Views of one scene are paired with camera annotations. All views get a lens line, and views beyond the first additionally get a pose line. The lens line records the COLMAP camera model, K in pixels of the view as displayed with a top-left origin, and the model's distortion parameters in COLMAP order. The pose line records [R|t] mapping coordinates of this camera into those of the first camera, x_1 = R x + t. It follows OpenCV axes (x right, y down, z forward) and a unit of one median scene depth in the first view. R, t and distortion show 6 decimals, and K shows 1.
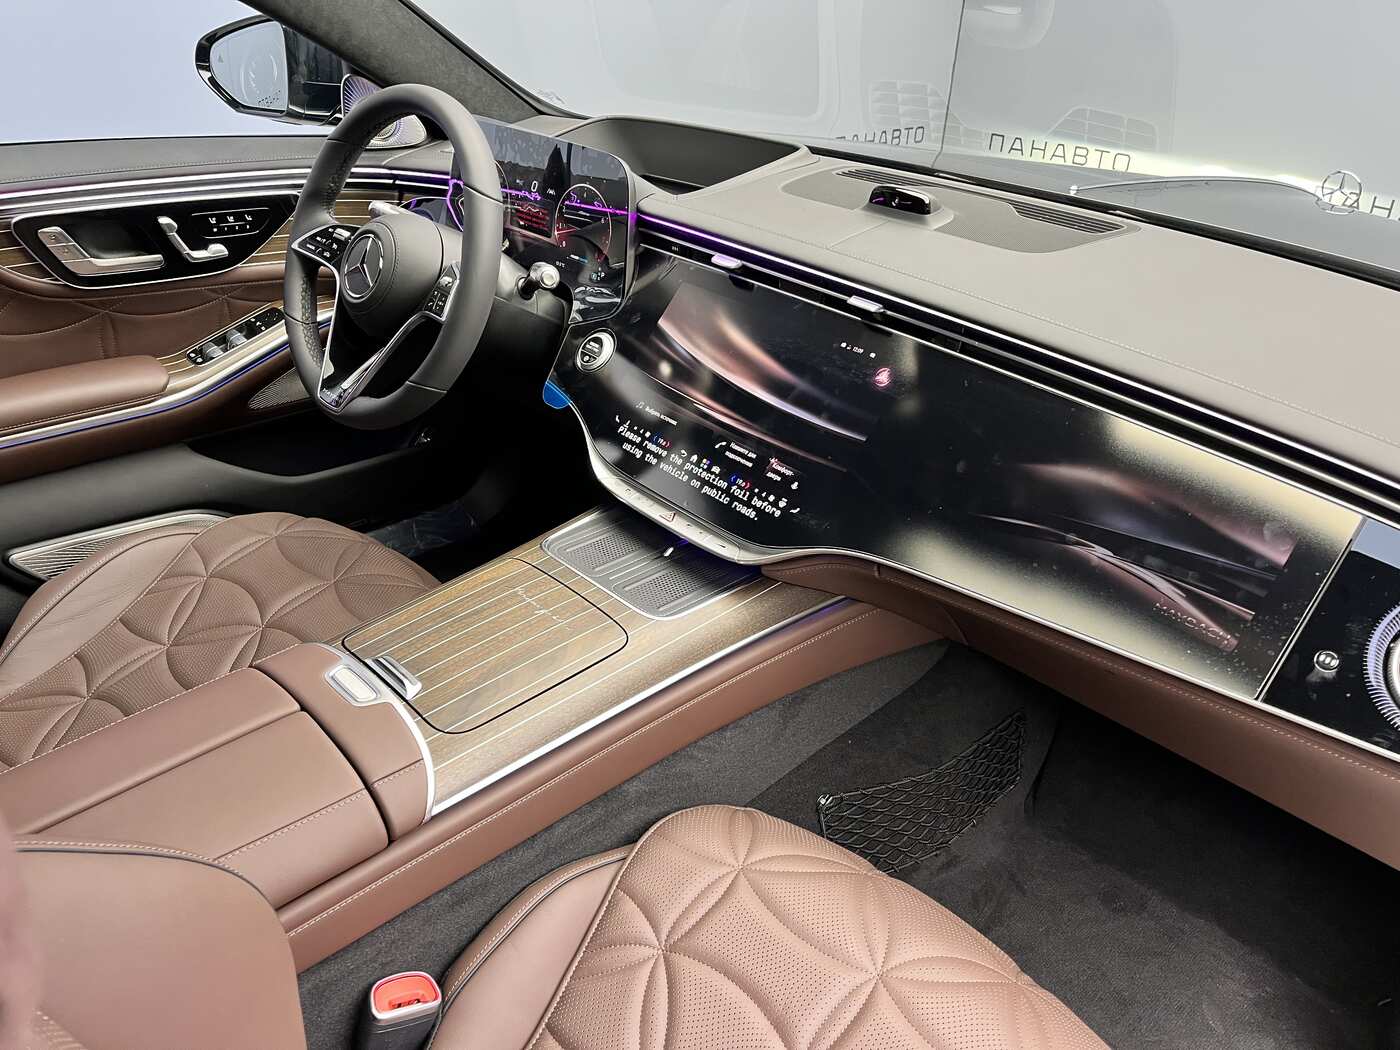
lens RADIAL K [[1056.6, 0, 692.0], [0, 1056.6, 531.2], [0, 0, 1]] dist [0.062029, -0.088002]
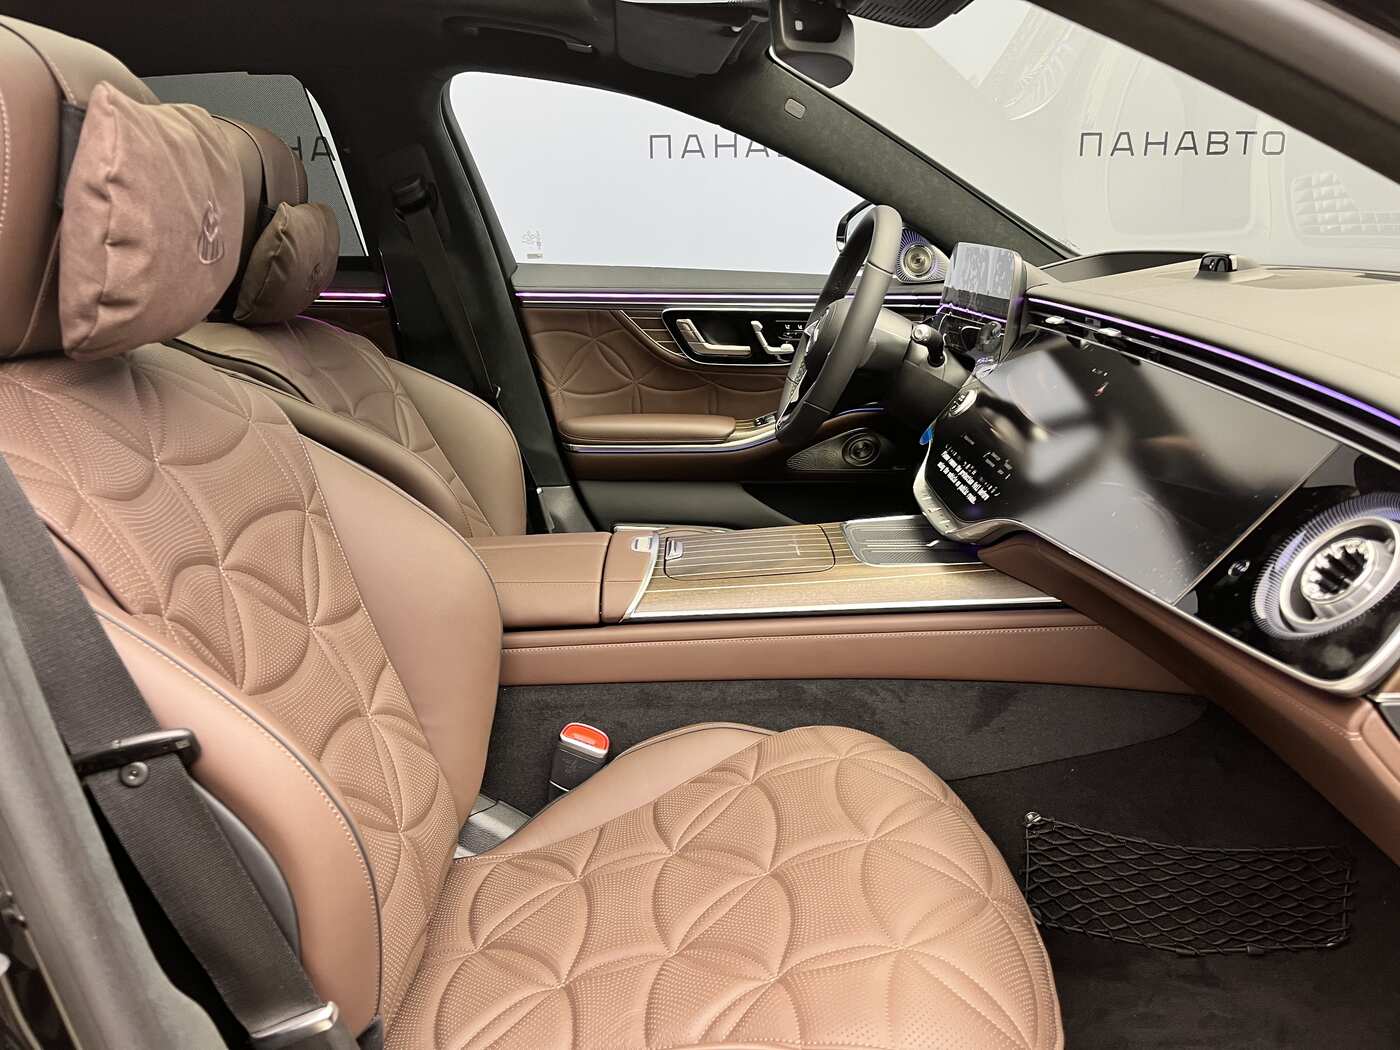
lens RADIAL K [[1056.6, 0, 692.0], [0, 1056.6, 531.2], [0, 0, 1]] dist [0.062029, -0.088002]
pose [[0.722594, 0.136165, -0.677729, 0.484707], [-0.298913, 0.945559, -0.128725, 0.199104], [0.623305, 0.295598, 0.723957, -0.018451]]
